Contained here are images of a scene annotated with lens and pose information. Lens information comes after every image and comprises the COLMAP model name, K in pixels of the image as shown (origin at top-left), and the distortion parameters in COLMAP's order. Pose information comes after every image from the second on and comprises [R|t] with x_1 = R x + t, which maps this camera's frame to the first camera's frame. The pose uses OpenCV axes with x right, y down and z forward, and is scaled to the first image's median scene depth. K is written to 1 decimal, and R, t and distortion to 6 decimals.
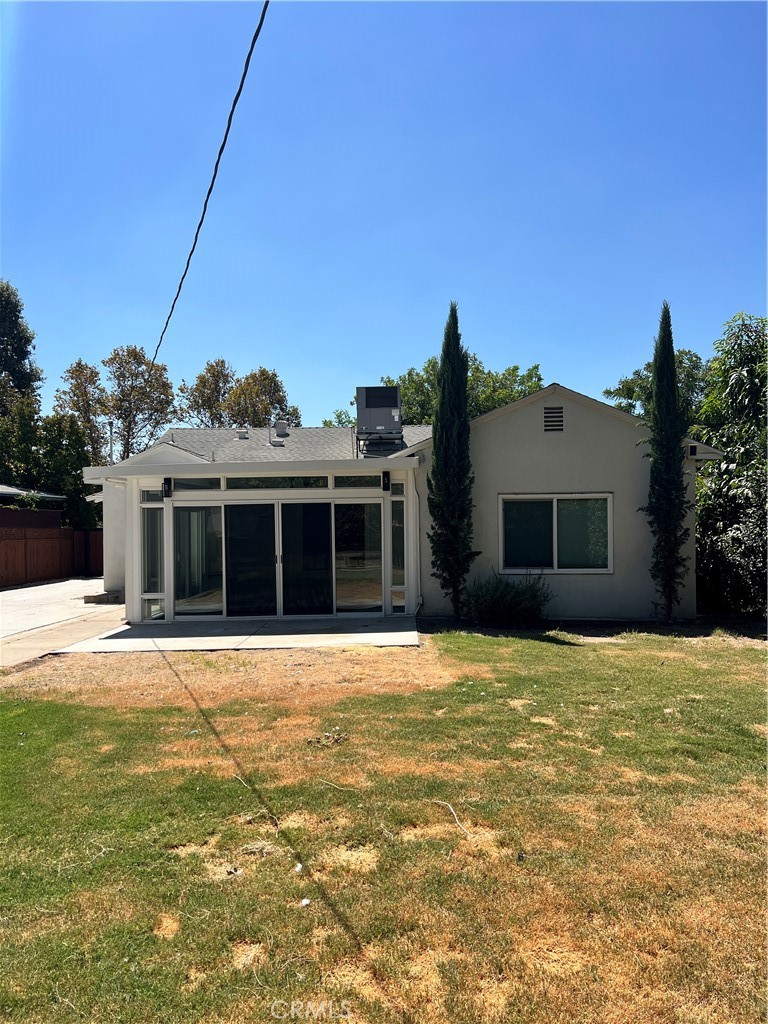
lens RADIAL K [[774.7, 0, 381.8], [0, 774.7, 511.7], [0, 0, 1]] dist [0.032878, -0.045797]
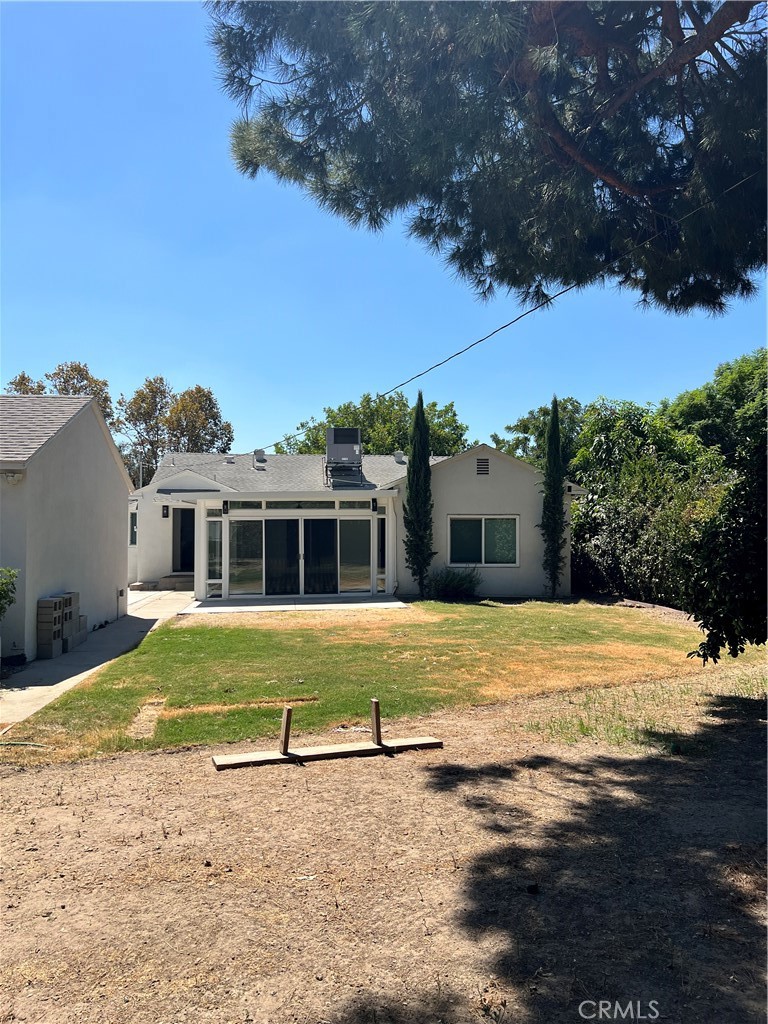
lens RADIAL K [[774.7, 0, 377.4], [0, 774.7, 513.1], [0, 0, 1]] dist [0.032878, -0.045797]
pose [[0.991619, 0.013551, 0.128486, -0.179080], [-0.012899, 0.999899, -0.005905, -0.014827], [-0.128554, 0.004198, 0.991694, -0.486759]]
